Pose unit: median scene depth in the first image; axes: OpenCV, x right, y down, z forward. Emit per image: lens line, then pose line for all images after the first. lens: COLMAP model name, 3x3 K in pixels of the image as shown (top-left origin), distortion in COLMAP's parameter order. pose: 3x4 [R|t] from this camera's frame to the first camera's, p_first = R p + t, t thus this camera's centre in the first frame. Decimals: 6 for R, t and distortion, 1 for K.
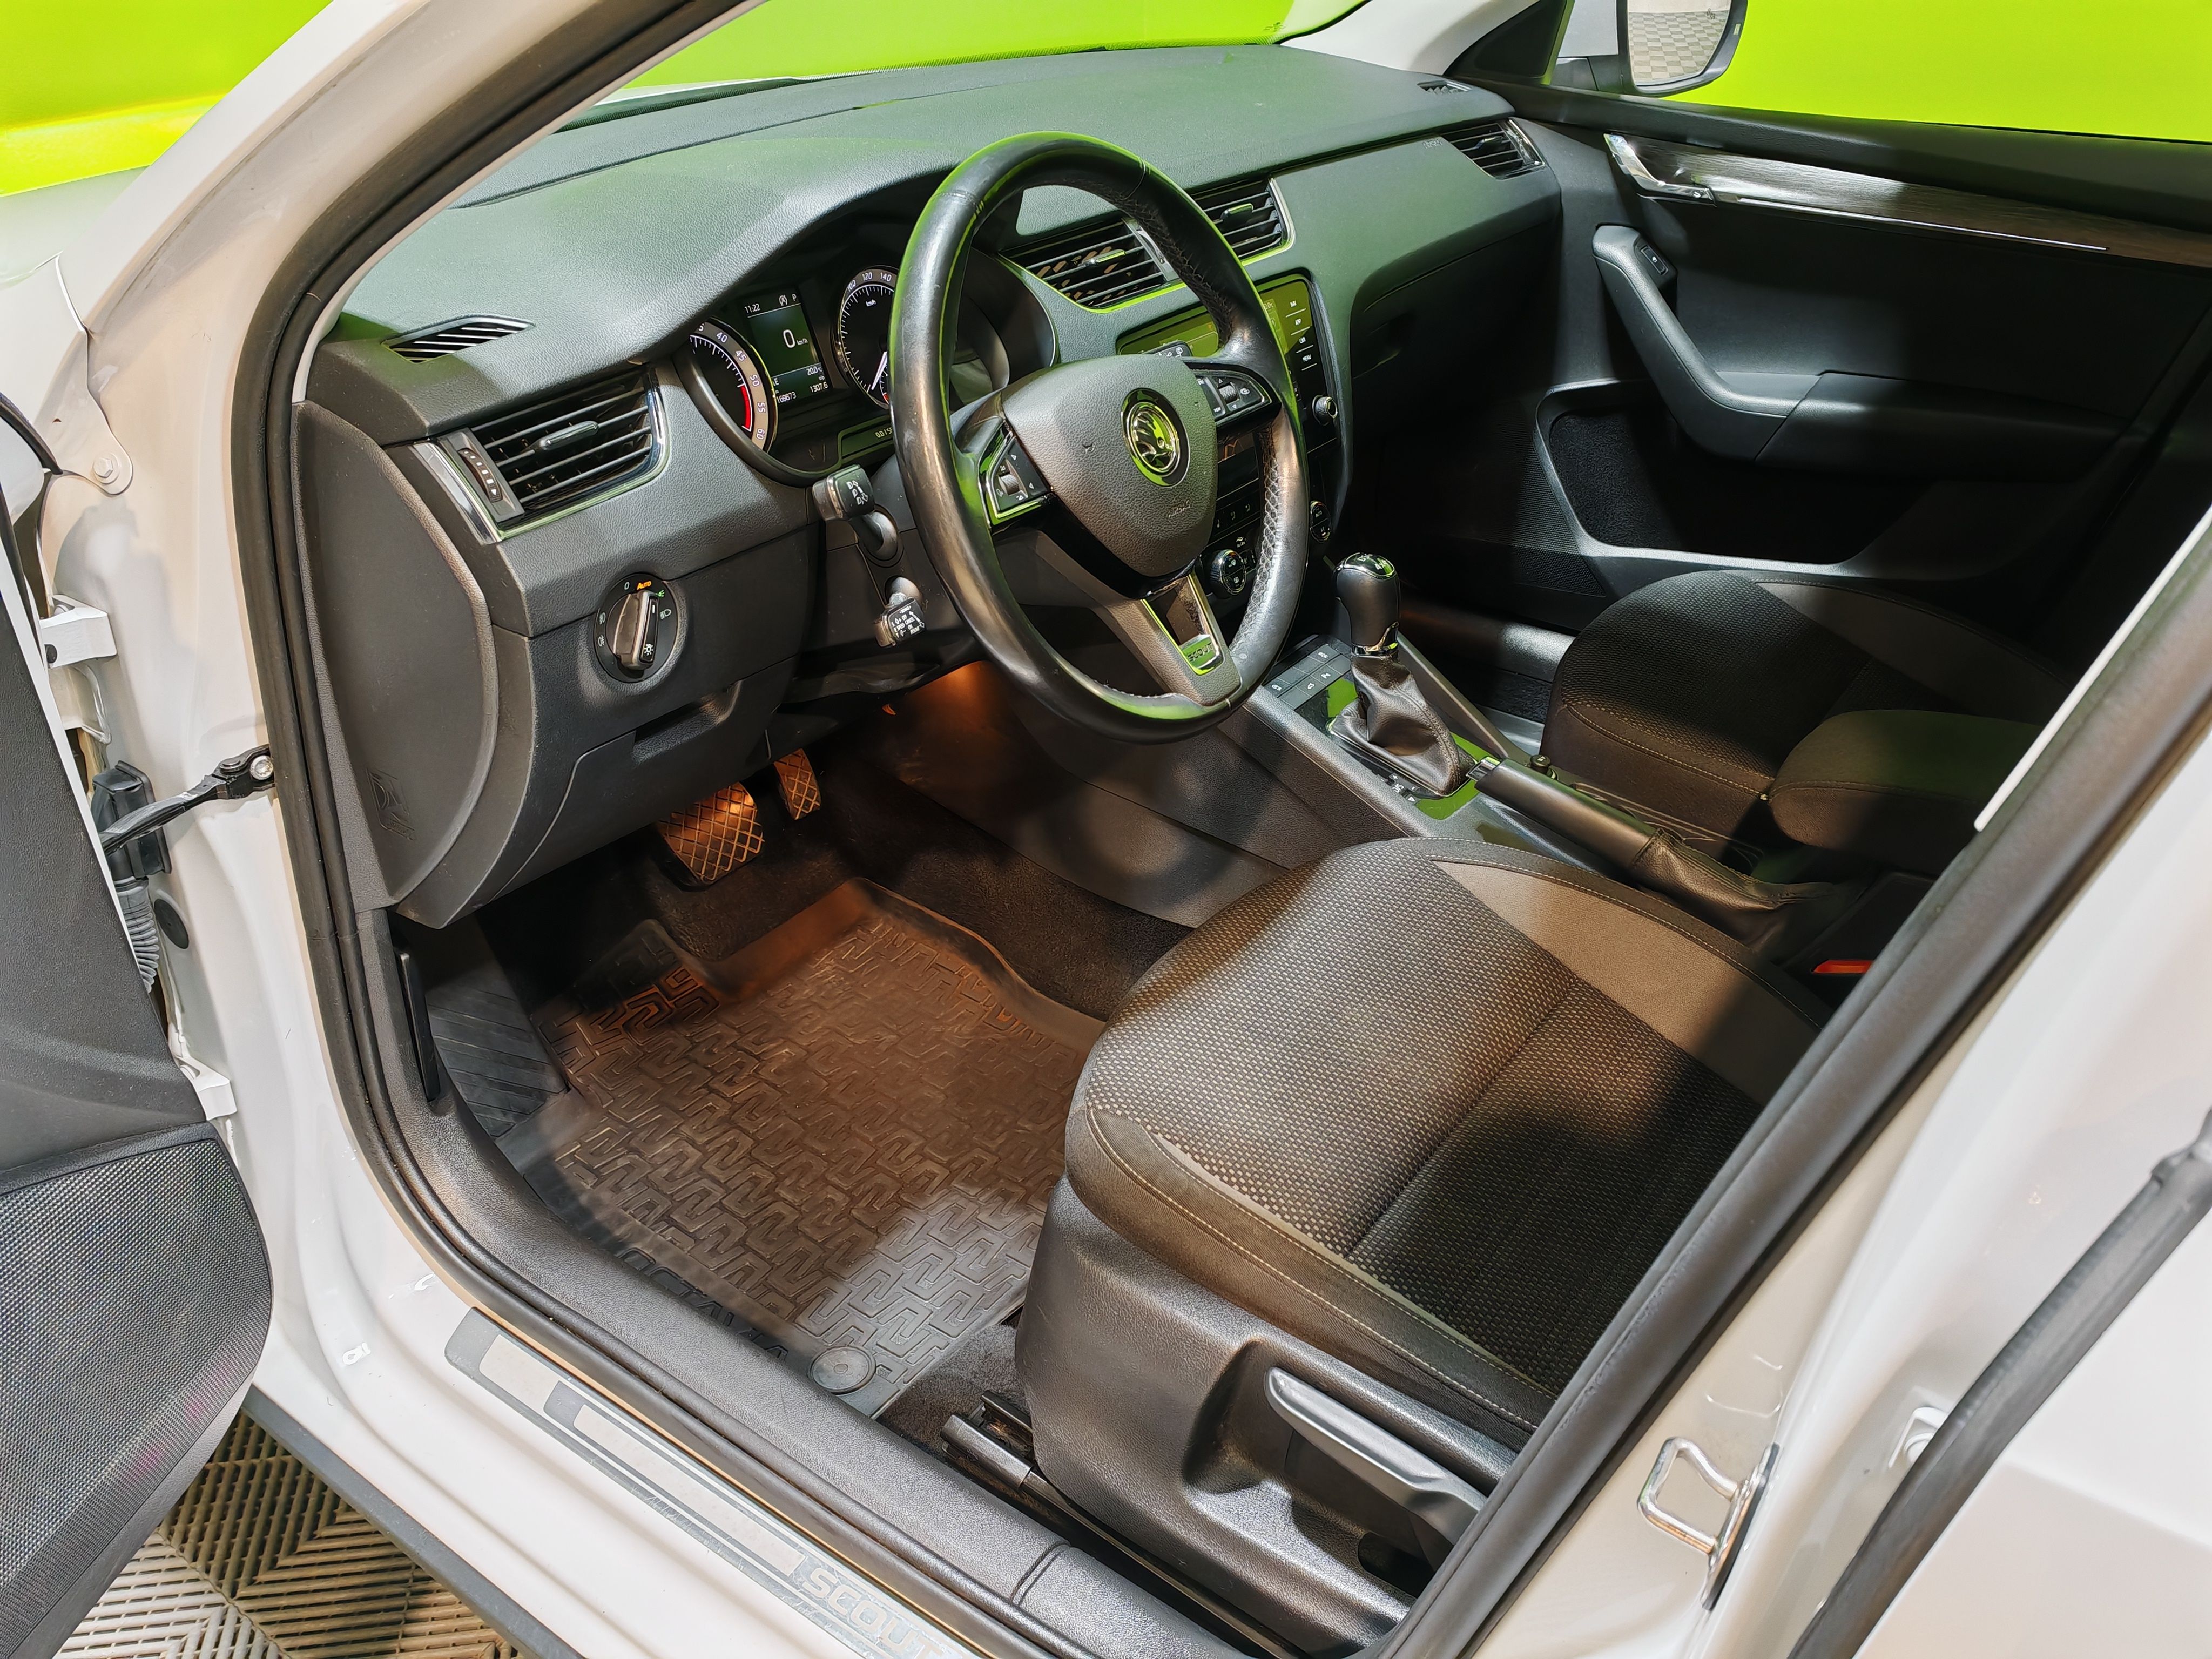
lens RADIAL K [[1758.7, 0, 1100.4], [0, 1758.7, 833.9], [0, 0, 1]] dist [0.069347, -0.108673]
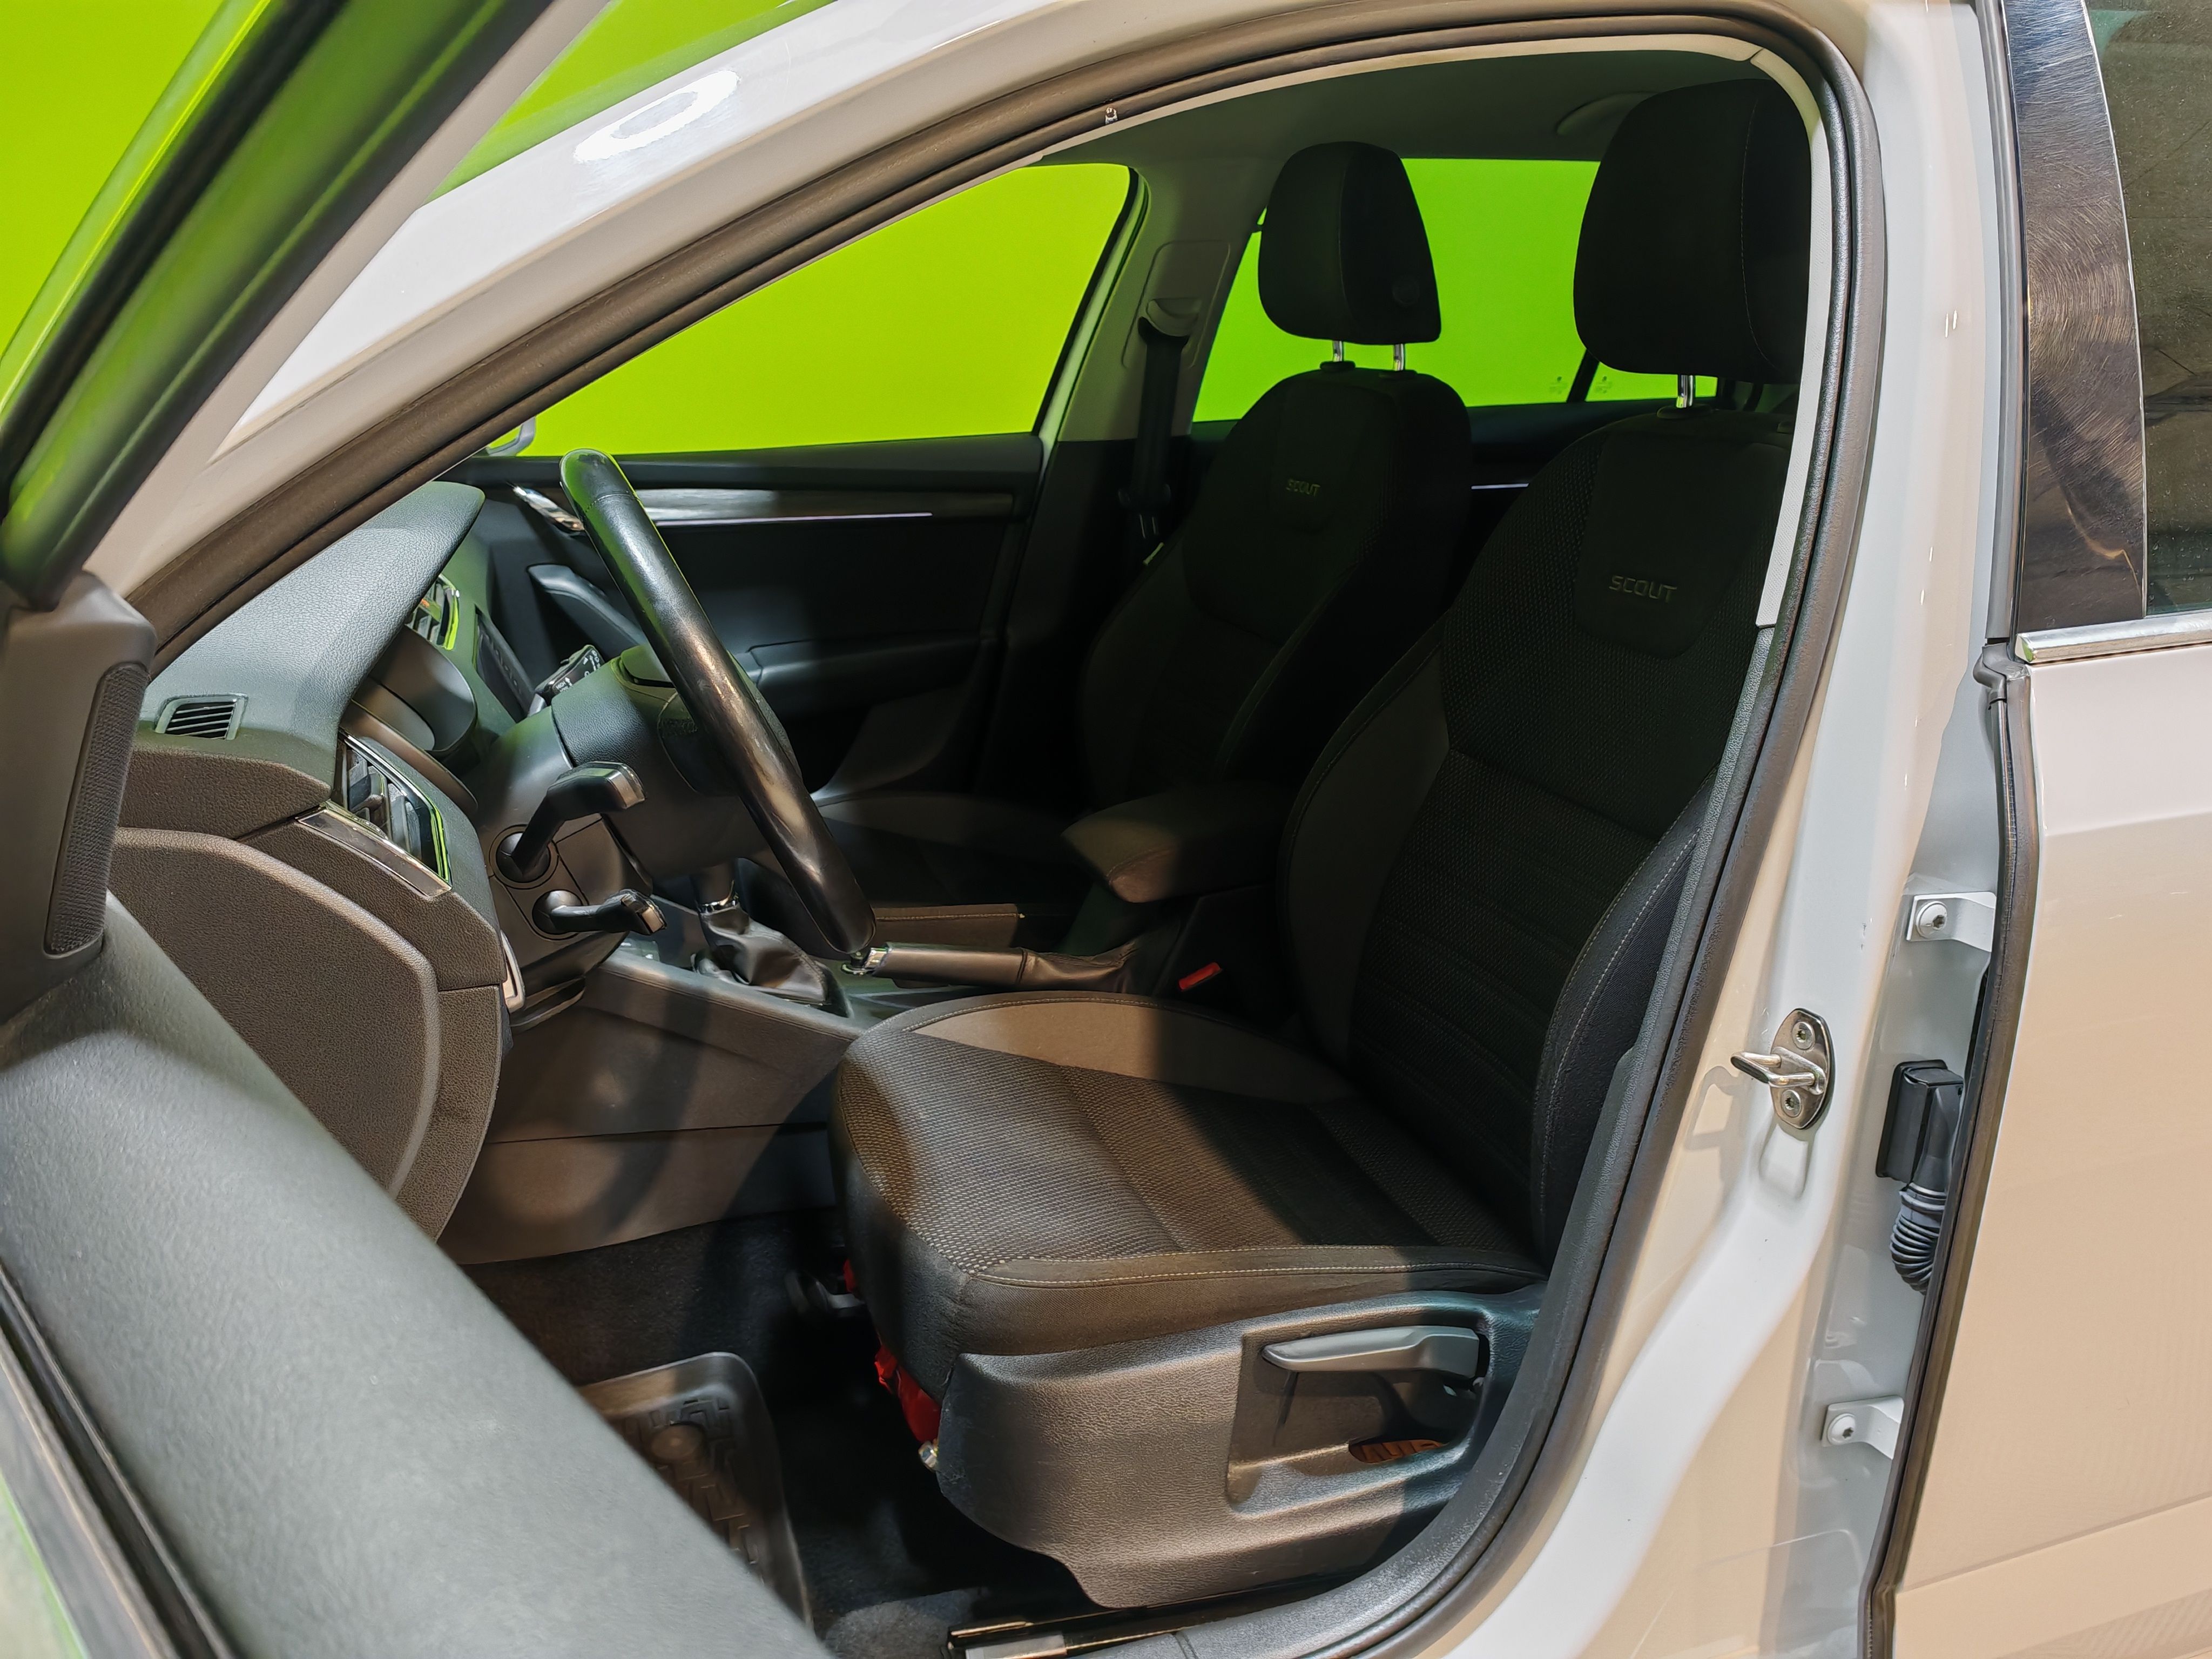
lens RADIAL K [[1758.7, 0, 1101.1], [0, 1758.7, 833.1], [0, 0, 1]] dist [0.069347, -0.108673]
pose [[0.578753, -0.250828, 0.775970, -0.535506], [0.421353, 0.906649, -0.021194, -0.023109], [-0.698217, 0.339223, 0.630414, 0.144035]]
